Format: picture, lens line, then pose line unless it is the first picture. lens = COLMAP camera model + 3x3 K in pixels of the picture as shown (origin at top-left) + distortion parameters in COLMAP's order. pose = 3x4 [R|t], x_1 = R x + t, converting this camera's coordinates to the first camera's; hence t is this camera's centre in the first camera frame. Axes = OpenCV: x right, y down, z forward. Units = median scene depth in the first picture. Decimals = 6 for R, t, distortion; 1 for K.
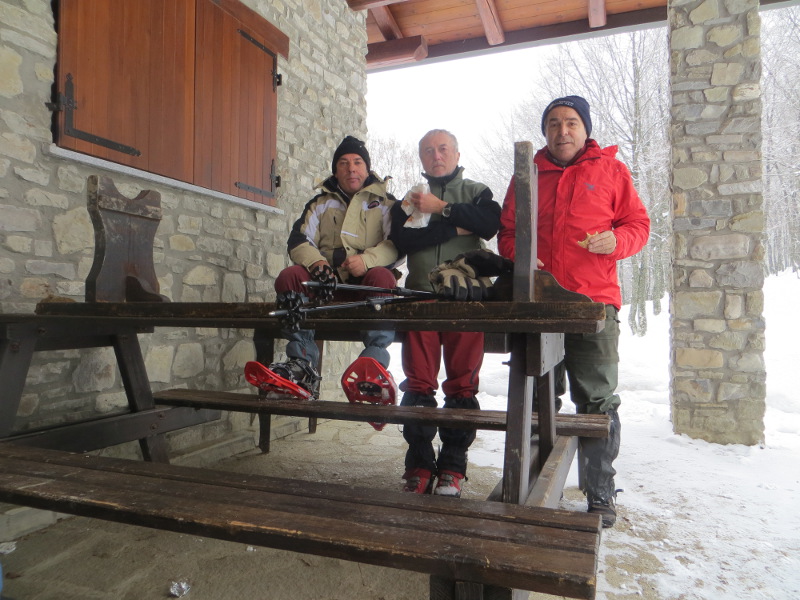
lens RADIAL K [[600.6, 0, 400.0], [0, 600.6, 300.0], [0, 0, 1]] dist [-0.011260, -0.002445]
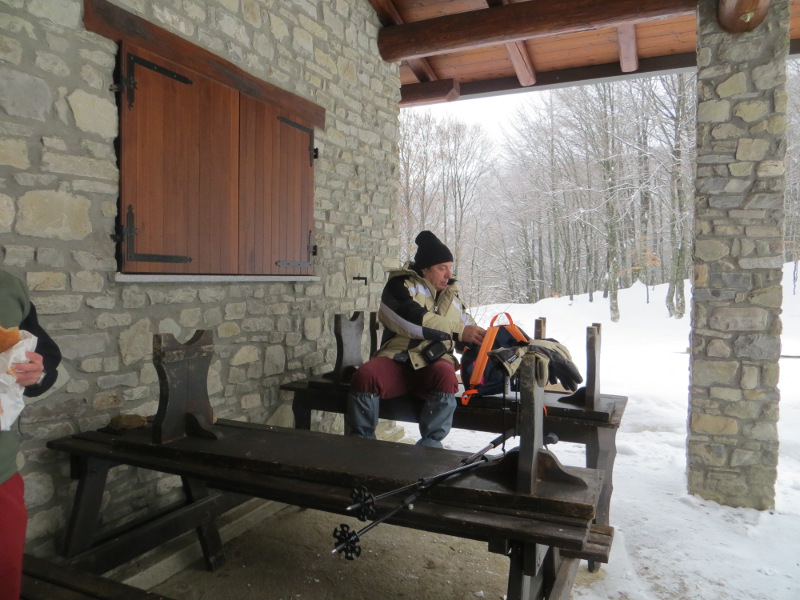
lens RADIAL K [[600.6, 0, 400.0], [0, 600.6, 300.0], [0, 0, 1]] dist [-0.011260, -0.002445]
pose [[0.998338, 0.010872, -0.056591, 0.009331], [-0.008013, 0.998691, 0.050517, -0.169206], [0.057067, -0.049980, 0.997119, -0.061755]]
